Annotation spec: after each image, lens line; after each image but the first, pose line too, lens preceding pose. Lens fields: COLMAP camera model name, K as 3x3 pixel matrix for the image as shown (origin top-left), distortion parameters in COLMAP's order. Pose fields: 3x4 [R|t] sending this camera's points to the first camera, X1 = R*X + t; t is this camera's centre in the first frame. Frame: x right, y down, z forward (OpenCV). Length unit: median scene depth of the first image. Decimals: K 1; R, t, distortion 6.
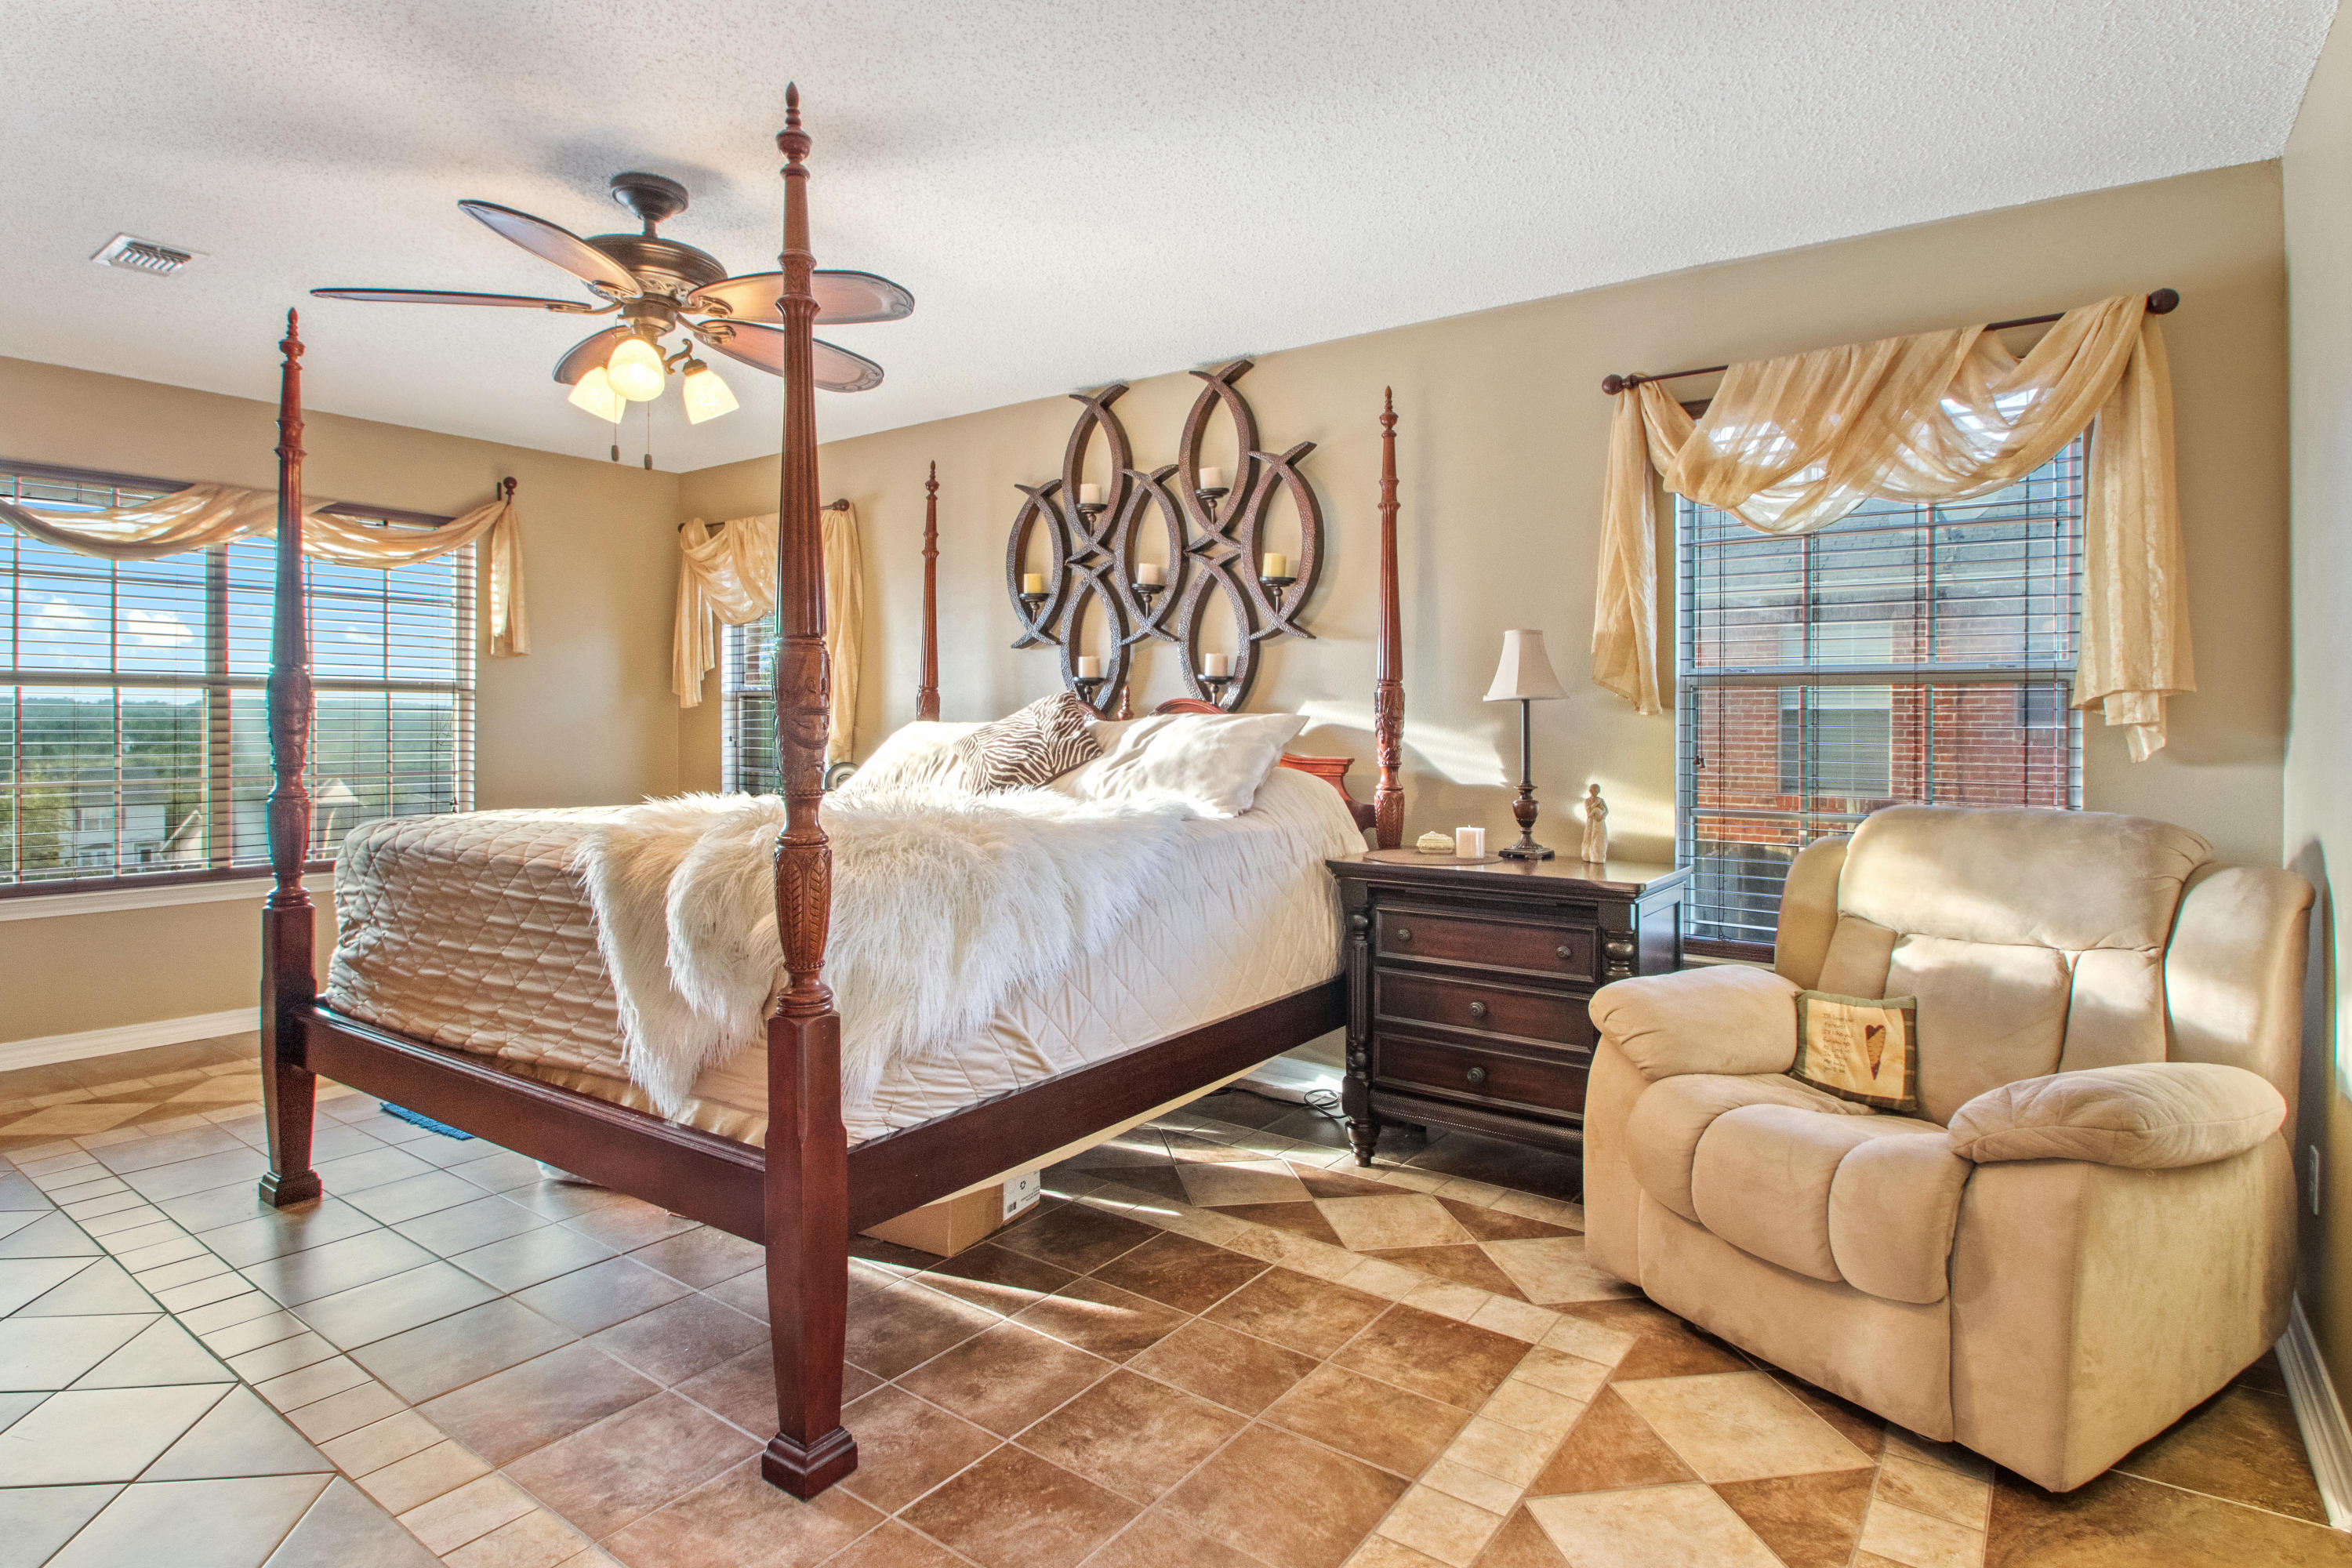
lens RADIAL K [[1236.0, 0, 1184.0], [0, 1236.0, 756.5], [0, 0, 1]] dist [0.015157, 0.000147]
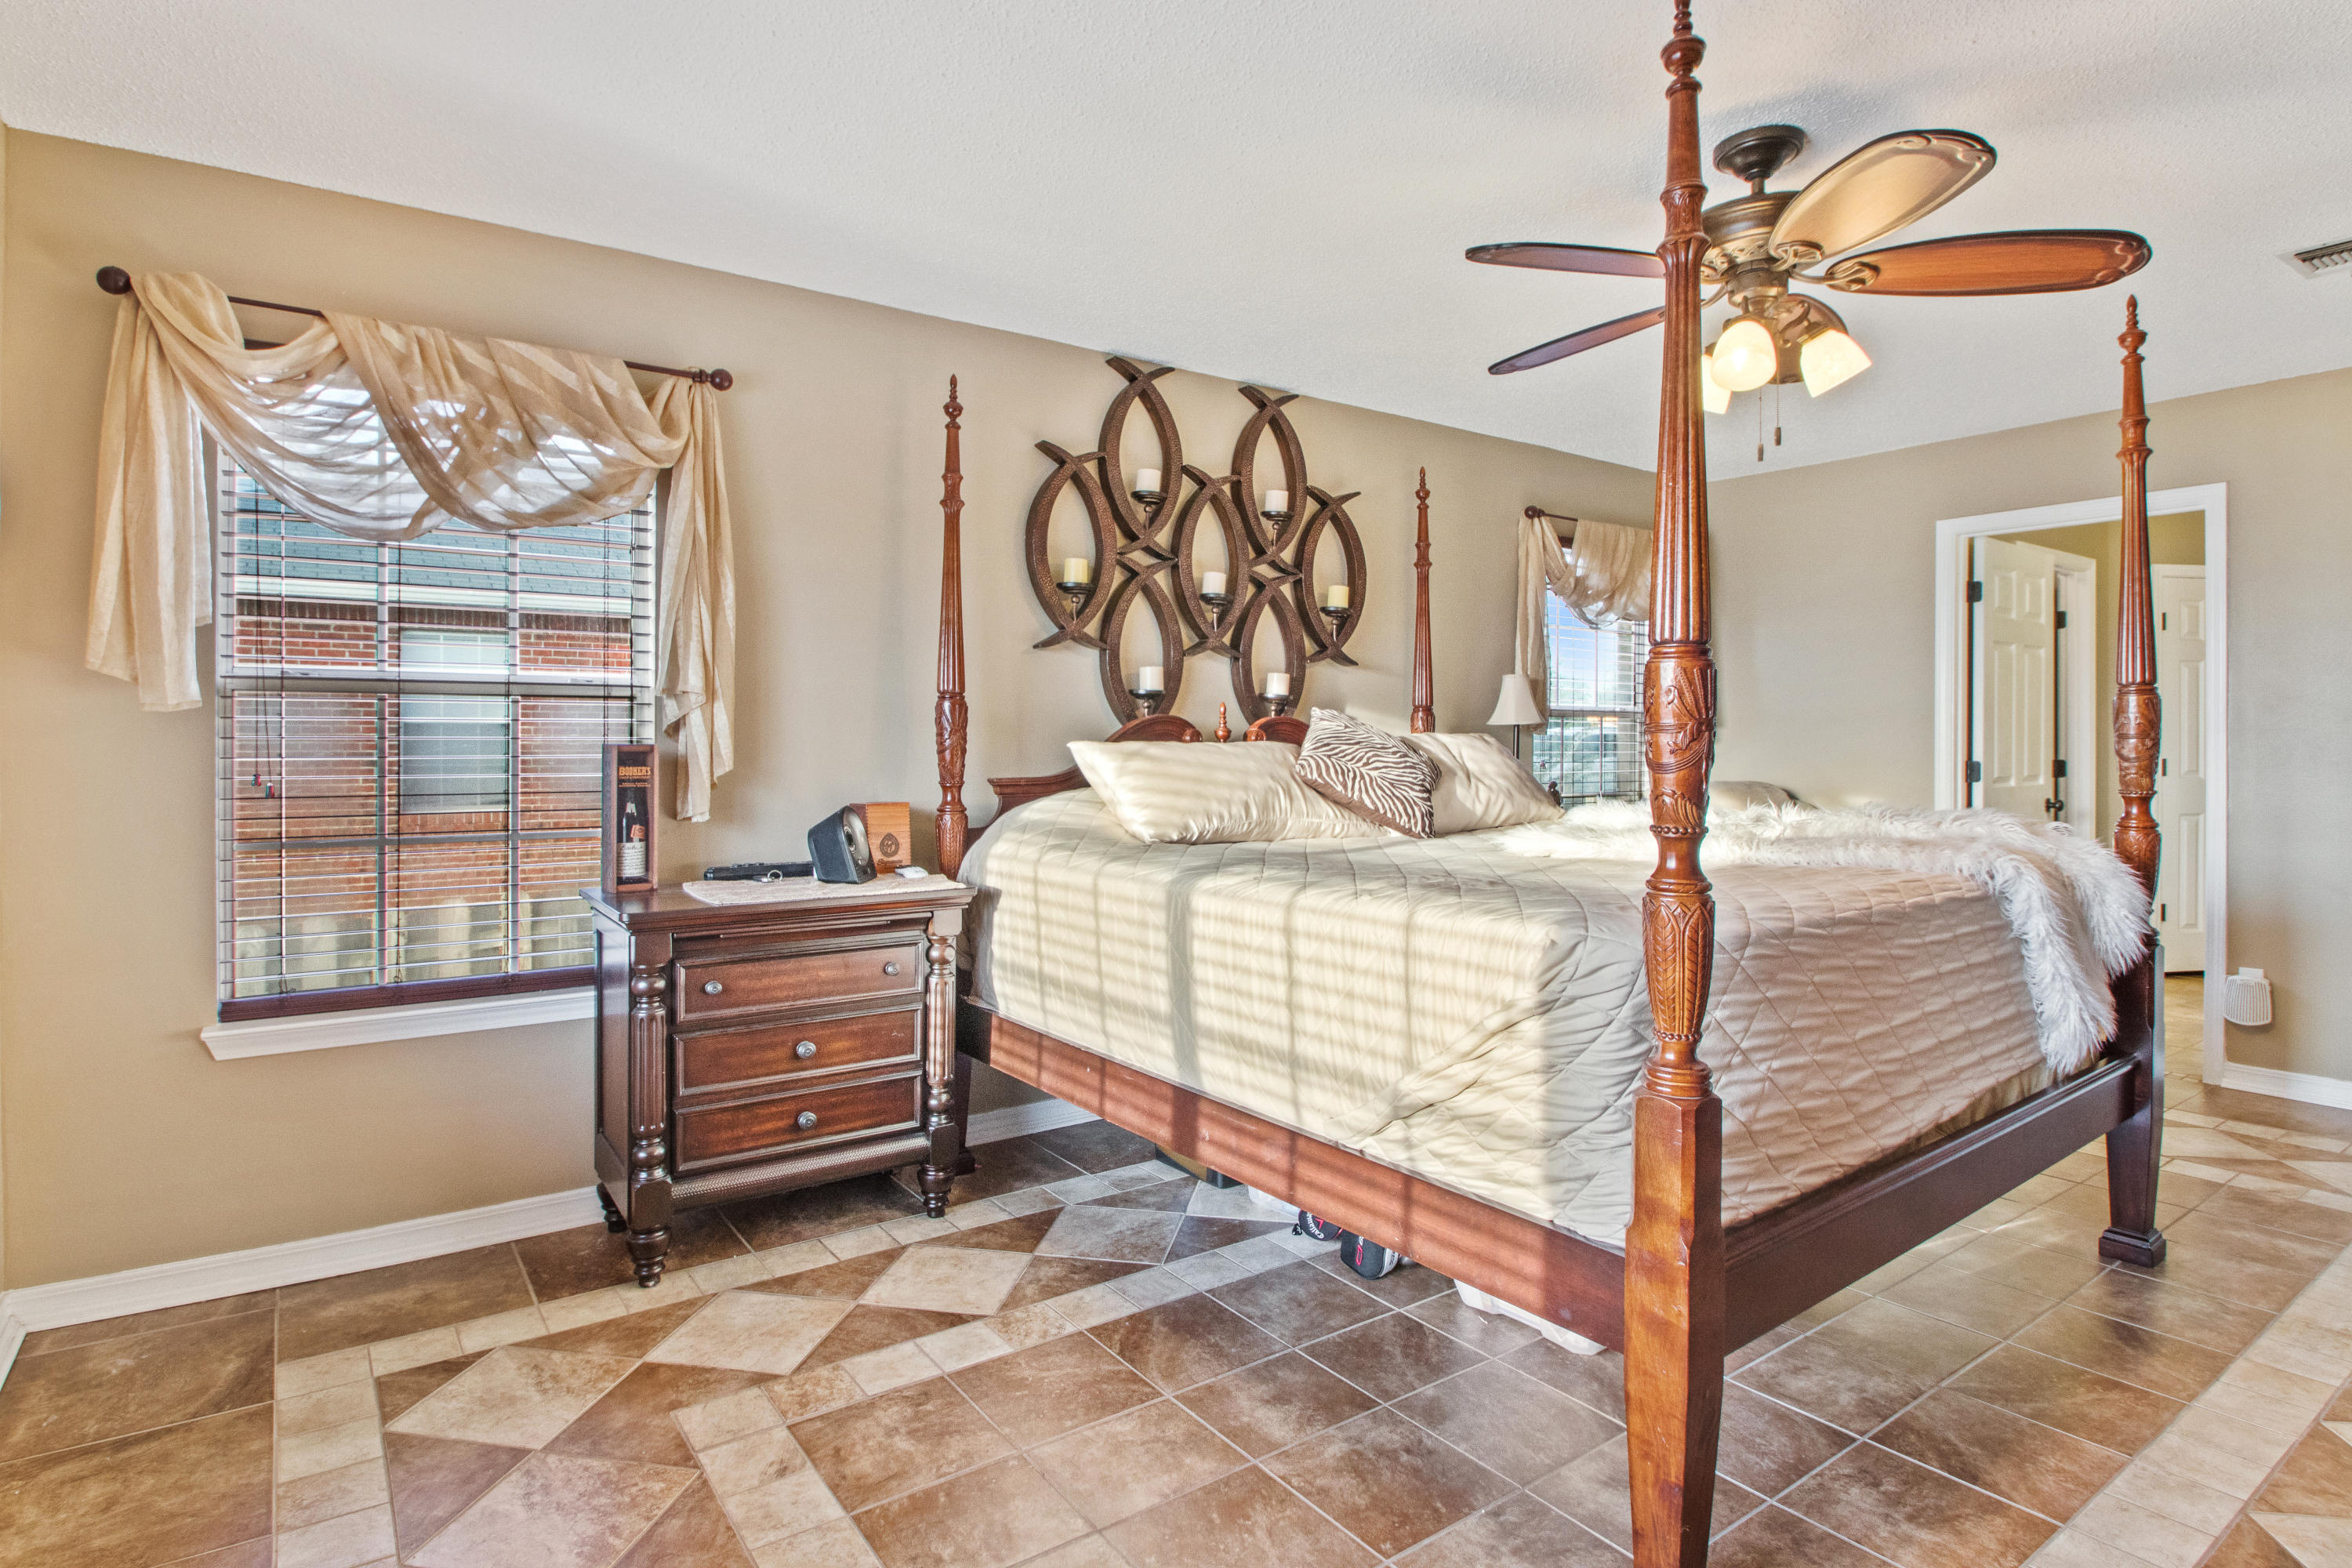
lens RADIAL K [[1236.0, 0, 1184.0], [0, 1236.0, 756.5], [0, 0, 1]] dist [0.015157, 0.000147]
pose [[0.299254, -0.020923, 0.953944, -0.916366], [0.029382, 0.999488, 0.012704, -0.029248], [-0.953721, 0.024227, 0.299715, 0.730073]]
